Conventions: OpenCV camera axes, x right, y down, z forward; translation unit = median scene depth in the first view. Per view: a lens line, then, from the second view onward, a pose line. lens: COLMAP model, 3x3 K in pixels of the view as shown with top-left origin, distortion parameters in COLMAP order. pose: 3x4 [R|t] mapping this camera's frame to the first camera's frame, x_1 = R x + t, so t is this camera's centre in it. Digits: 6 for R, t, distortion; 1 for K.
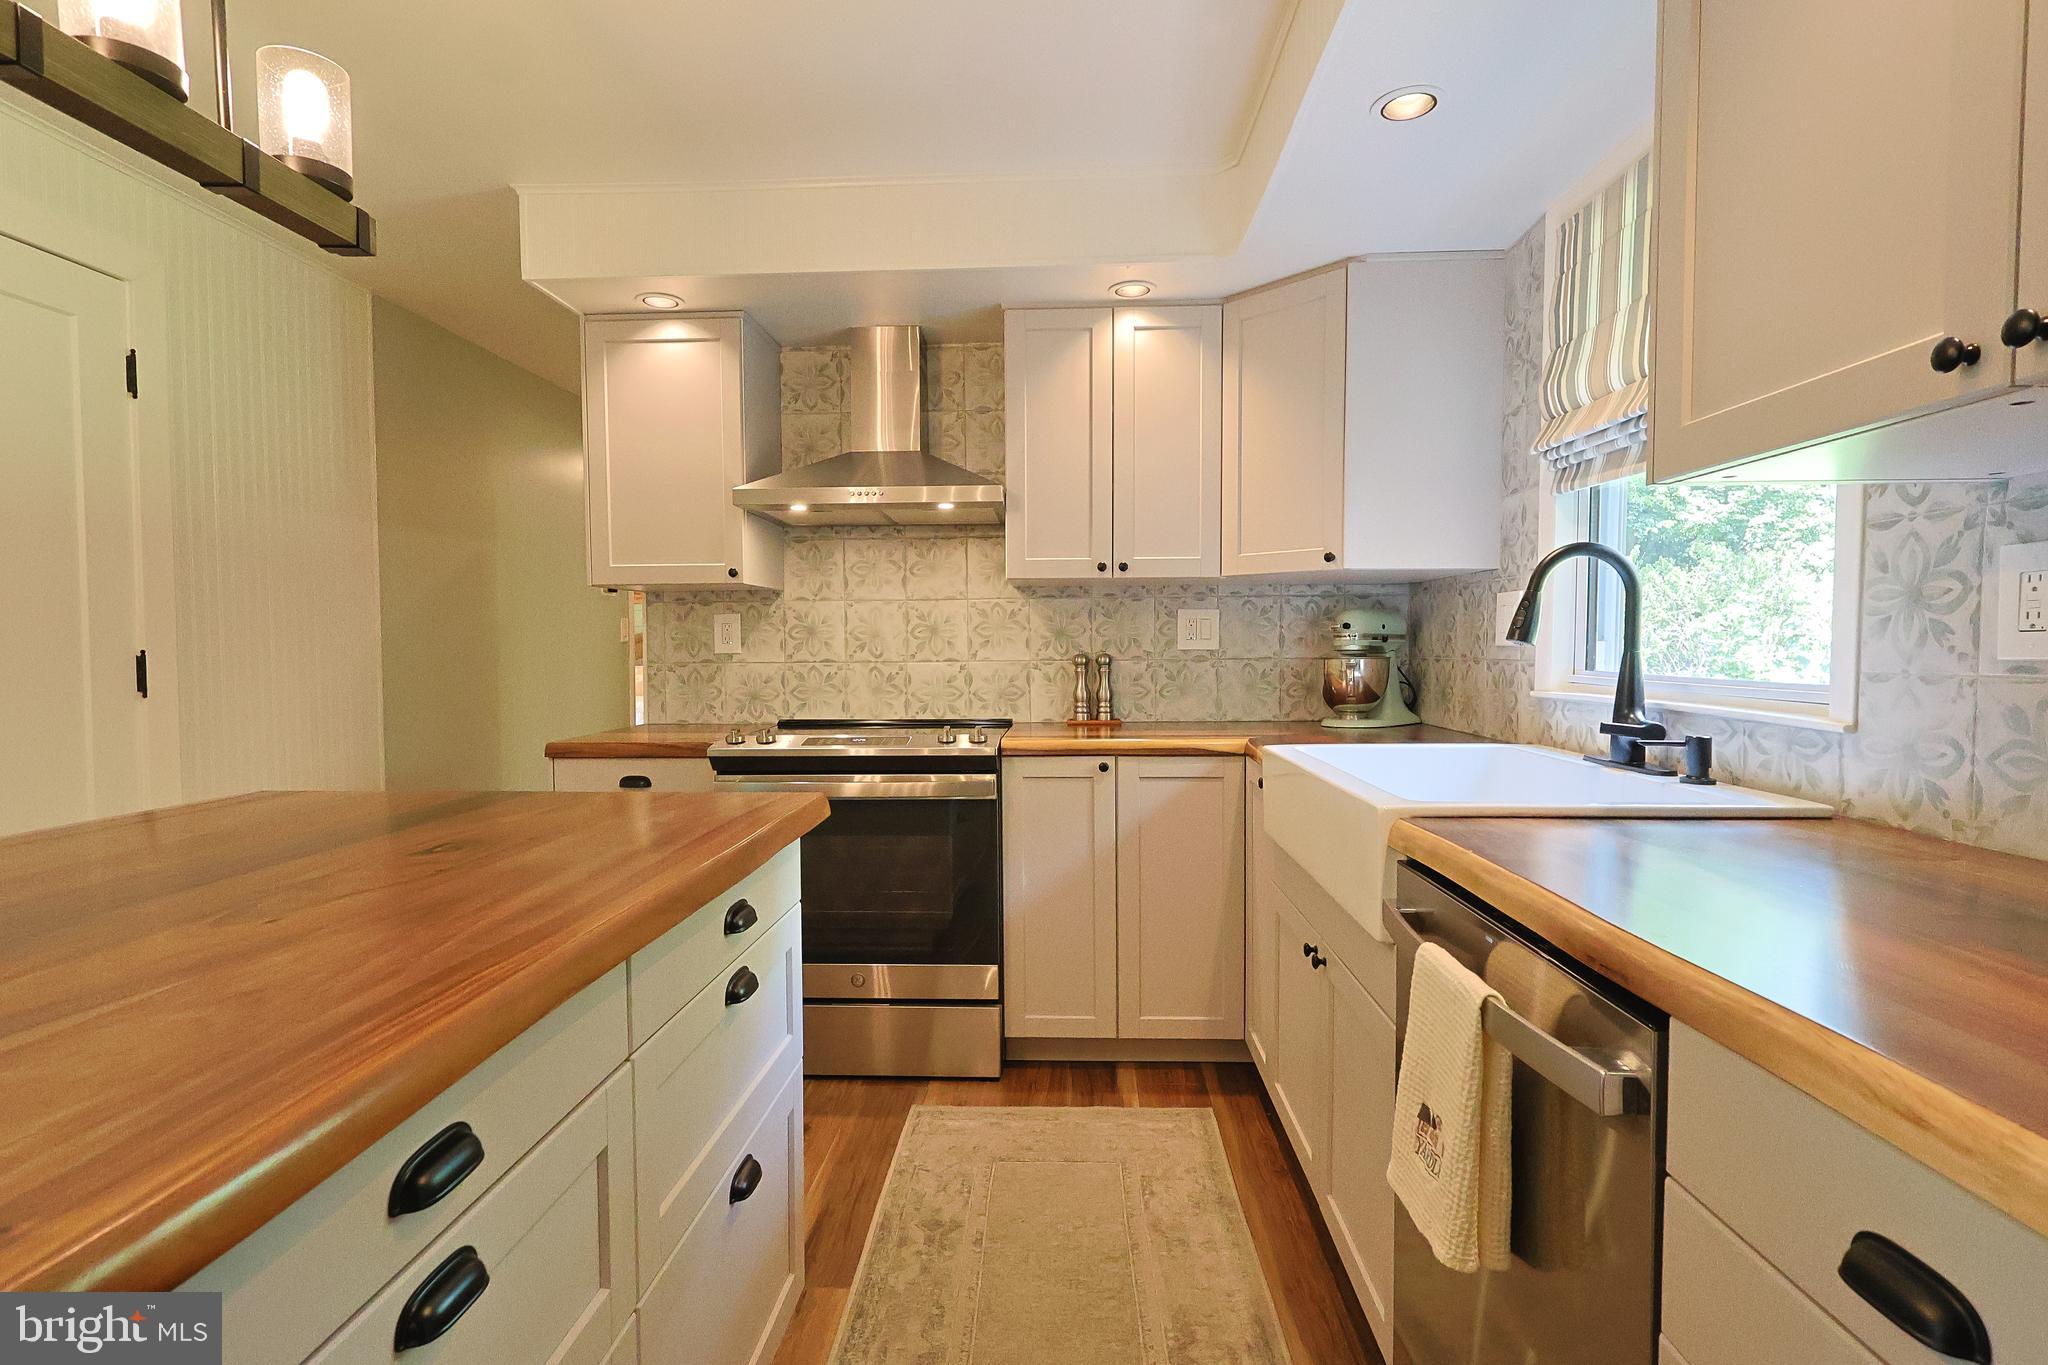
lens RADIAL K [[1003.7, 0, 1024.1], [0, 1003.7, 687.6], [0, 0, 1]] dist [-0.003074, 0.002169]
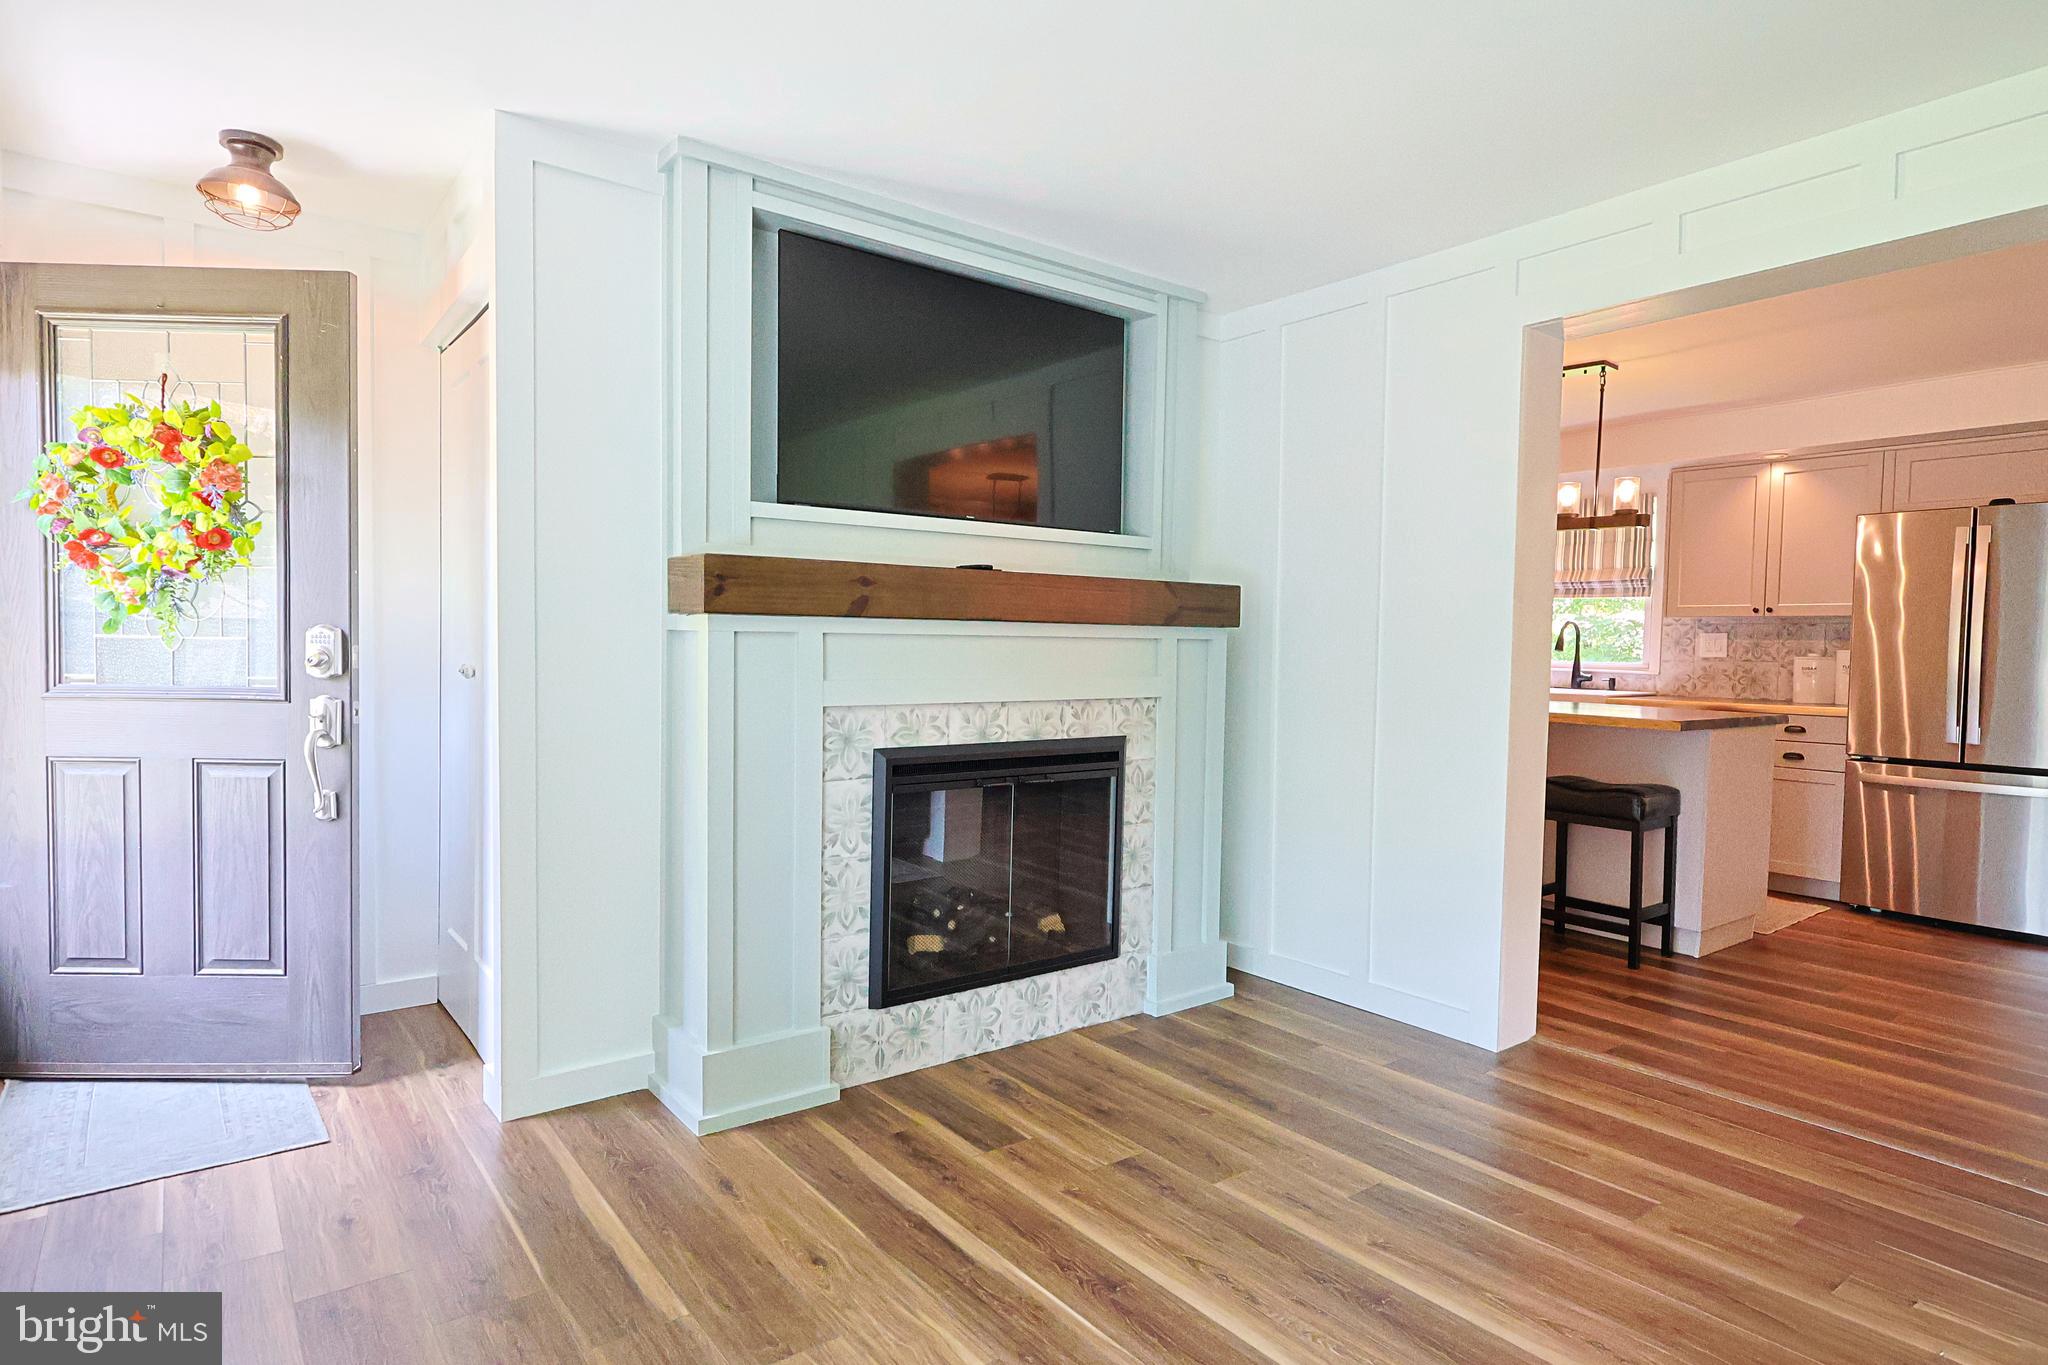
lens RADIAL K [[1103.1, 0, 1029.0], [0, 1103.1, 687.6], [0, 0, 1]] dist [0.003635, -0.001212]
pose [[0.764246, -0.008483, 0.644869, -2.007437], [0.007902, 0.999962, 0.003789, 0.029863], [-0.644877, 0.002201, 0.764283, -0.395626]]
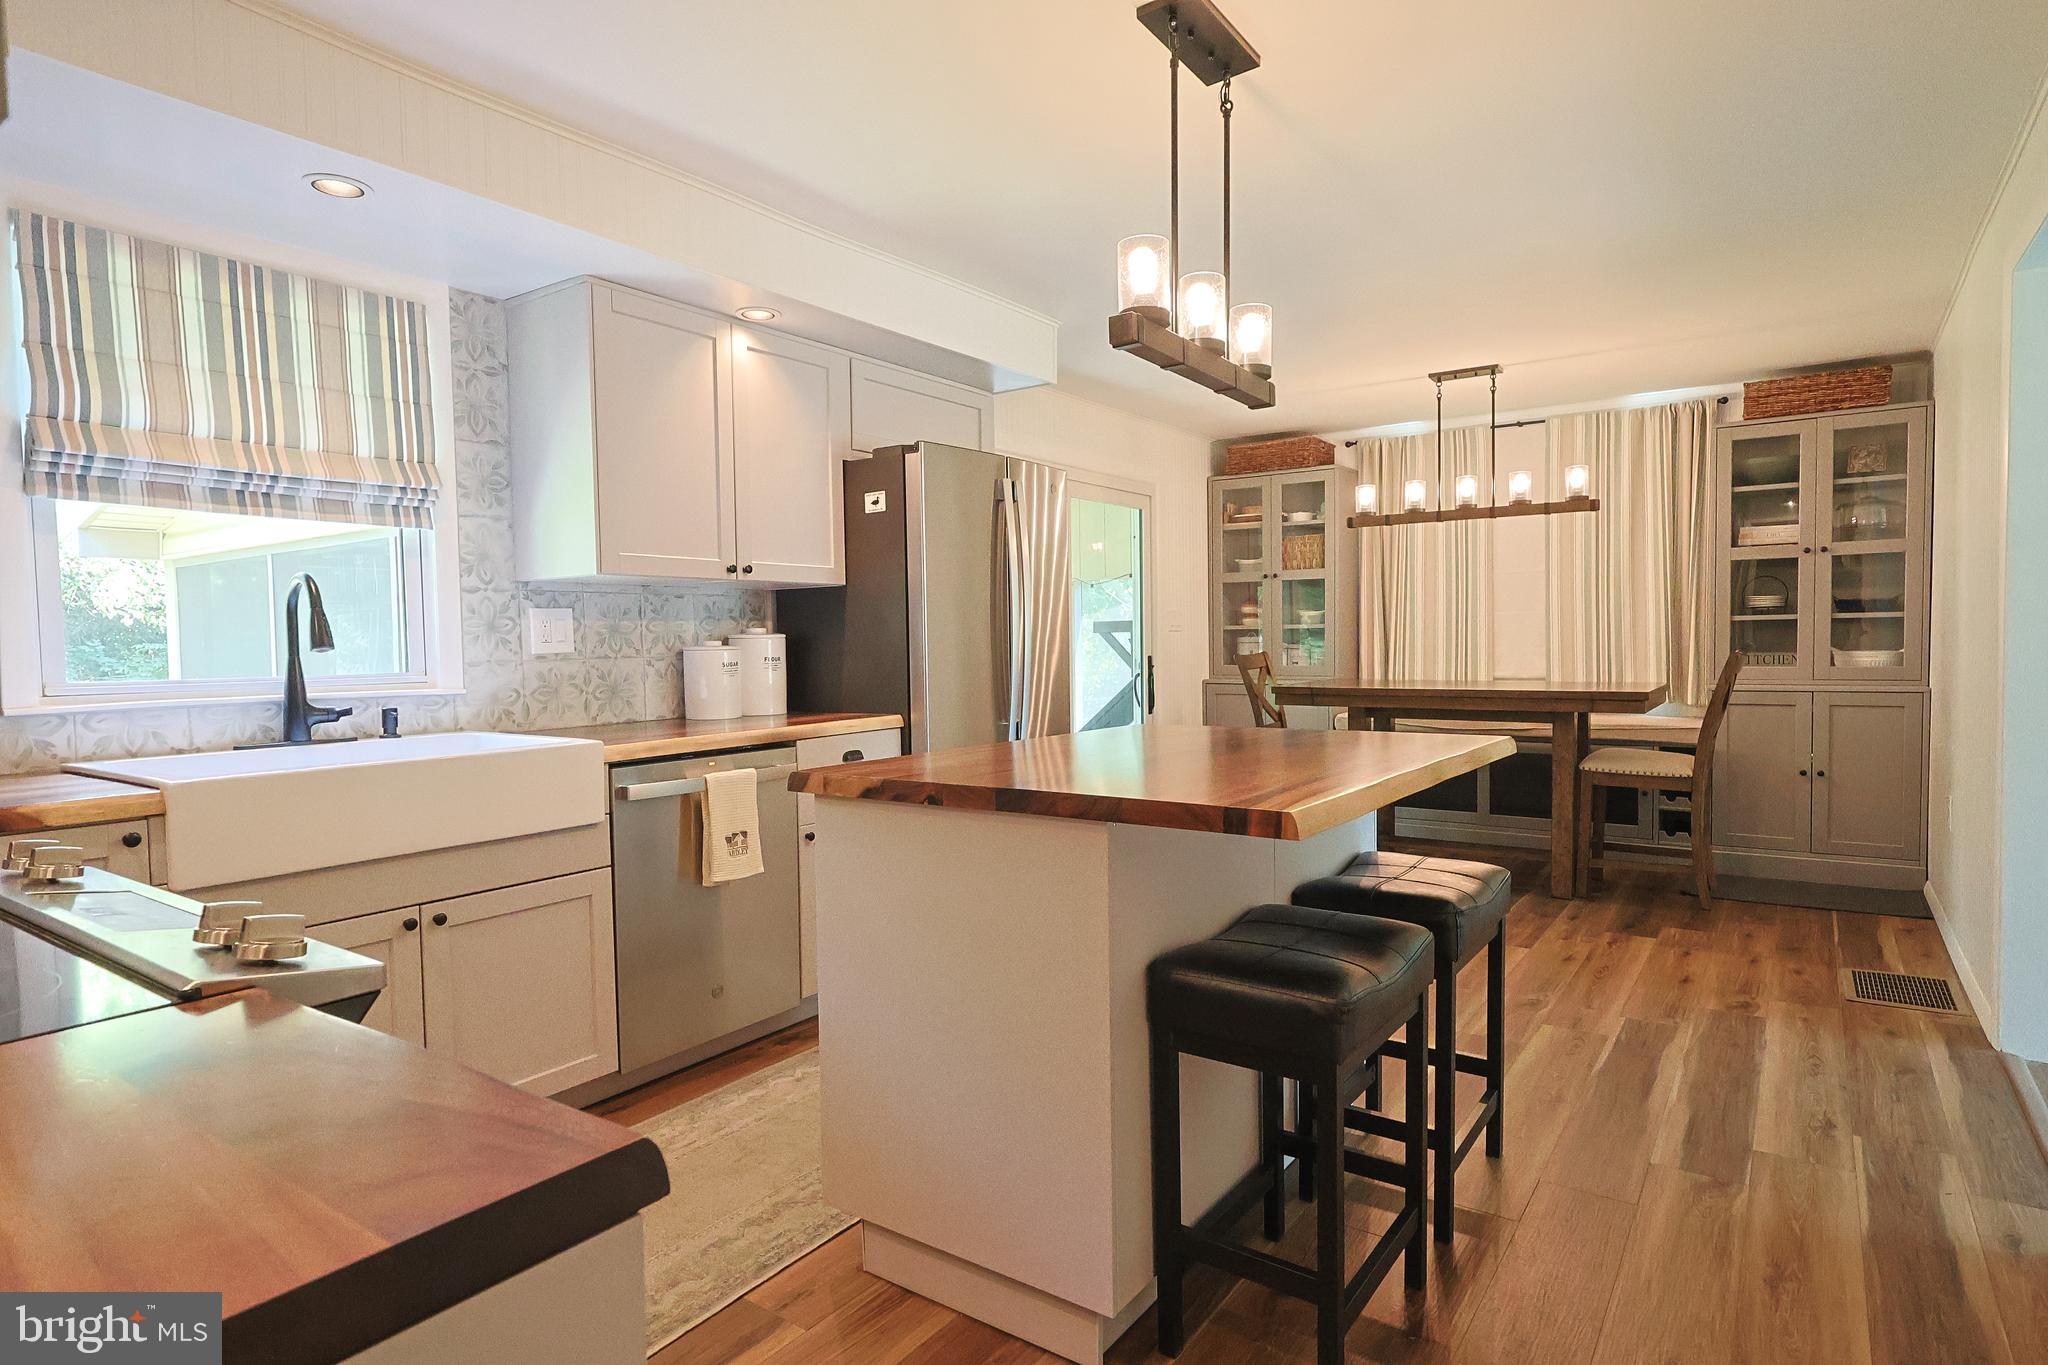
lens RADIAL K [[1103.1, 0, 1022.9], [0, 1103.1, 685.7], [0, 0, 1]] dist [0.003635, -0.001212]
pose [[-0.843220, -0.004651, 0.537549, -0.631455], [0.043745, 0.996053, 0.077237, -0.044356], [-0.535786, 0.088643, -0.839688, 1.097670]]
